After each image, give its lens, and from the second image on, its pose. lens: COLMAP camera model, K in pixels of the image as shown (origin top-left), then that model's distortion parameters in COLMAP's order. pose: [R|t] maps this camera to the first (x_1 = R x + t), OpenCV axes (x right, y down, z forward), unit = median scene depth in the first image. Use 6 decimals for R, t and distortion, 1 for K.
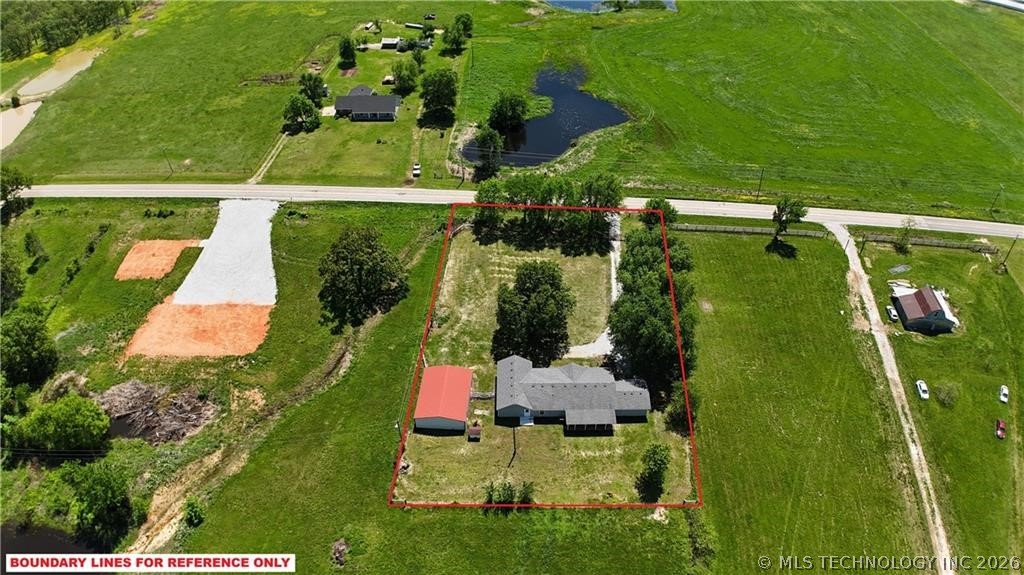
lens RADIAL K [[627.3, 0, 512.0], [0, 627.3, 287.5], [0, 0, 1]] dist [-0.177335, 0.013613]
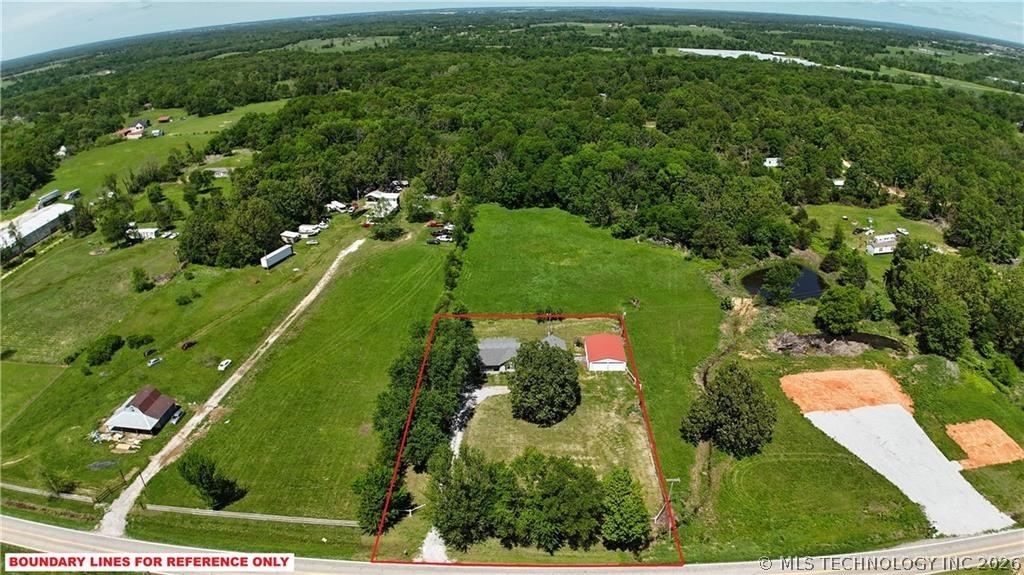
lens RADIAL K [[627.3, 0, 512.0], [0, 627.3, 287.5], [0, 0, 1]] dist [-0.177335, 0.013613]
pose [[-0.999269, 0.024118, -0.029665, 0.104554], [-0.017287, 0.407051, 0.913242, -0.890190], [0.034101, 0.913087, -0.406336, 1.132476]]
